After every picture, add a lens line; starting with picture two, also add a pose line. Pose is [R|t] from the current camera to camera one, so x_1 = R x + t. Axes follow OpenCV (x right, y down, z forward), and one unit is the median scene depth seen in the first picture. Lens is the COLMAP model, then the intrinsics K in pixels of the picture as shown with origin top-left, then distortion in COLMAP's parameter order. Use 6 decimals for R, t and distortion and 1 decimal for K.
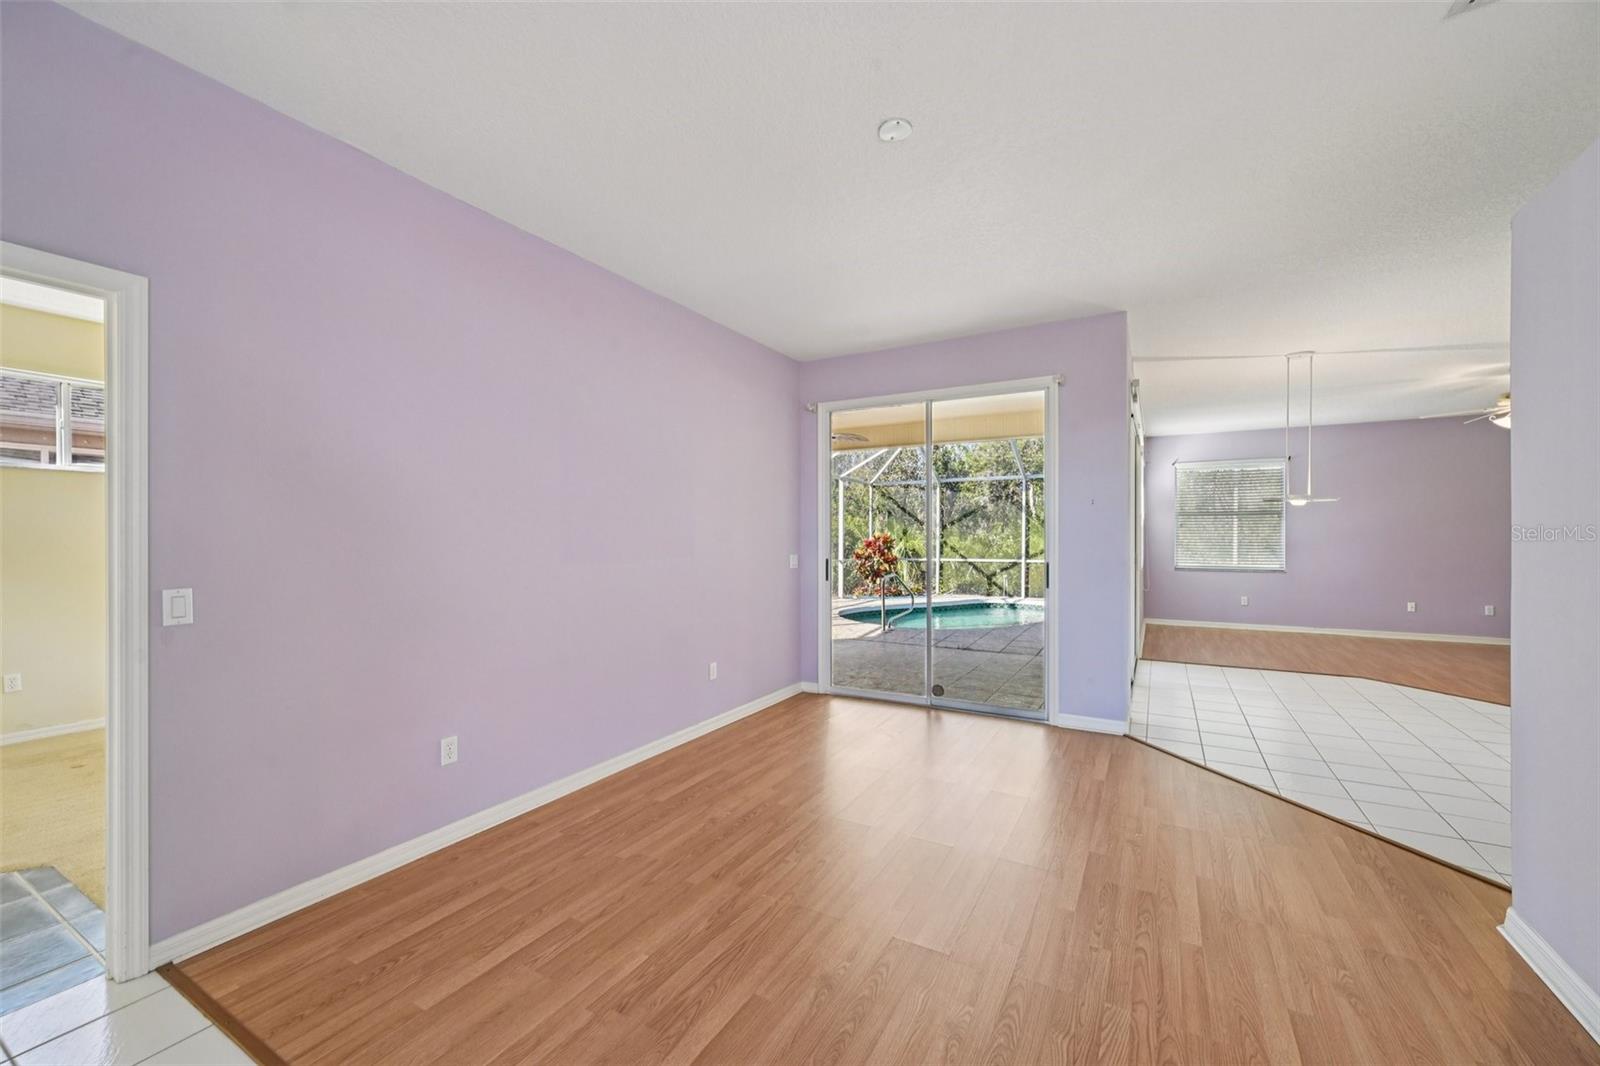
lens RADIAL K [[630.4, 0, 805.7], [0, 630.4, 535.8], [0, 0, 1]] dist [-0.001785, 0.000311]
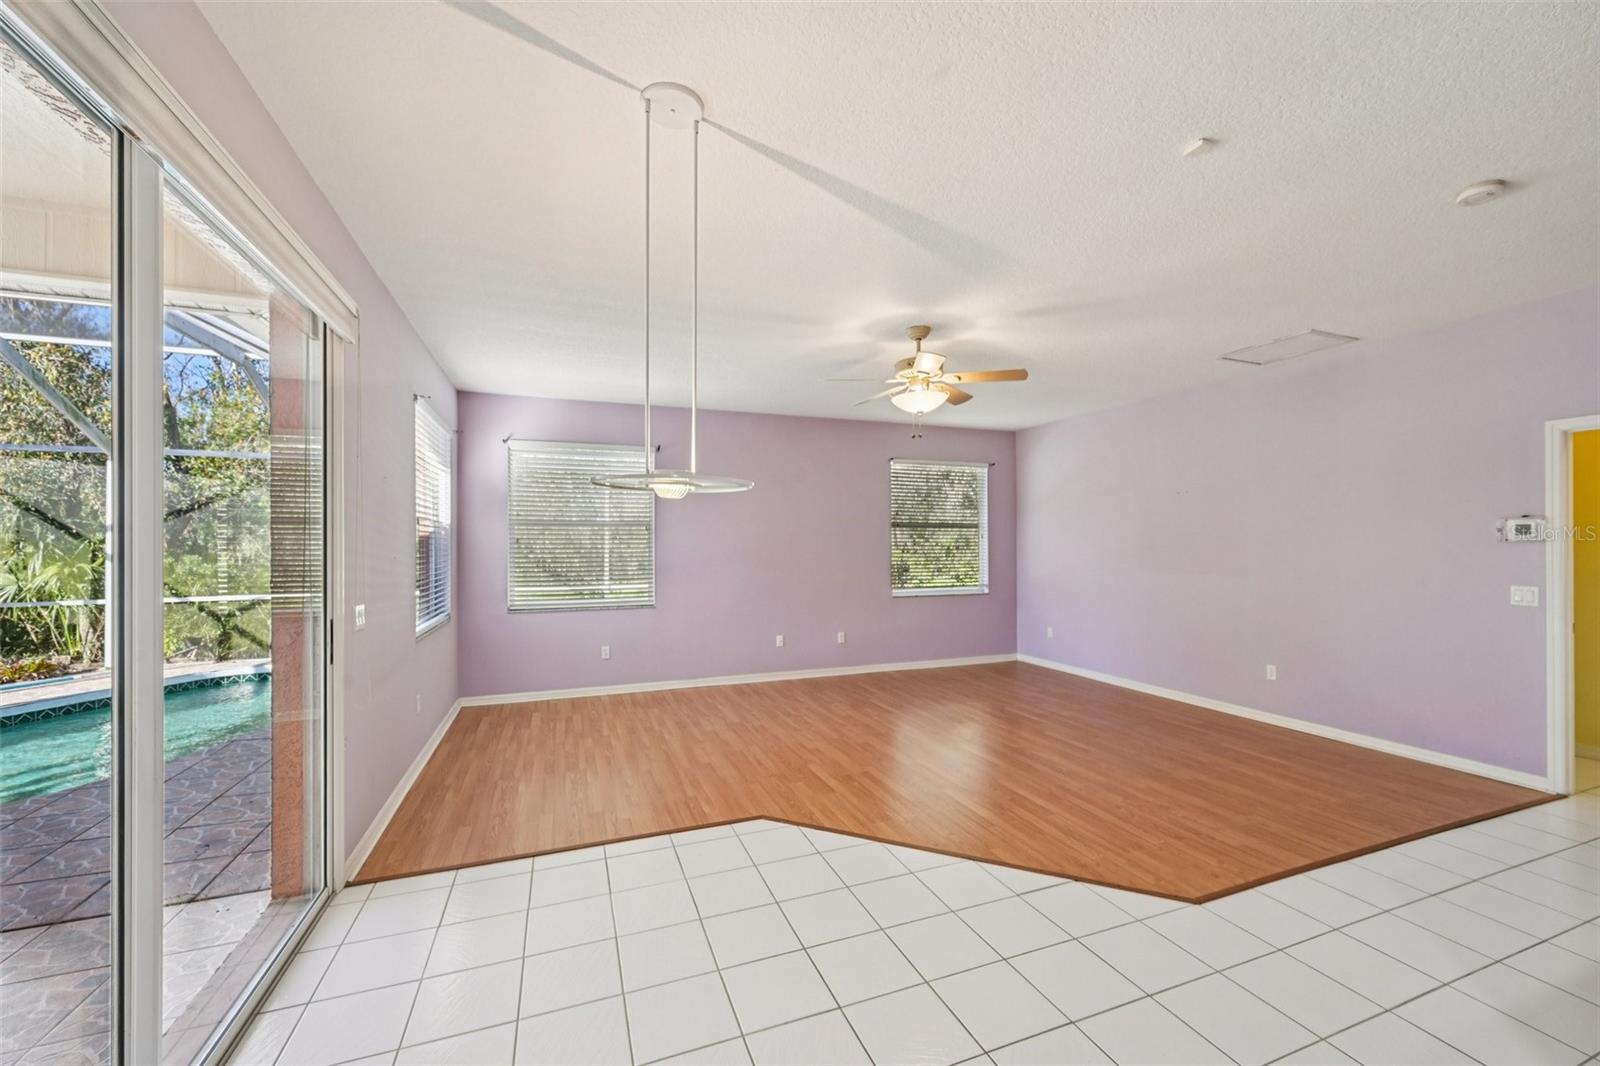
lens RADIAL K [[630.4, 0, 806.1], [0, 630.4, 542.5], [0, 0, 1]] dist [-0.001785, 0.000311]
pose [[0.638096, 0.000460, 0.769957, 0.560847], [0.004077, 0.999984, -0.003976, -0.020628], [-0.769946, 0.005676, 0.638083, 0.719775]]
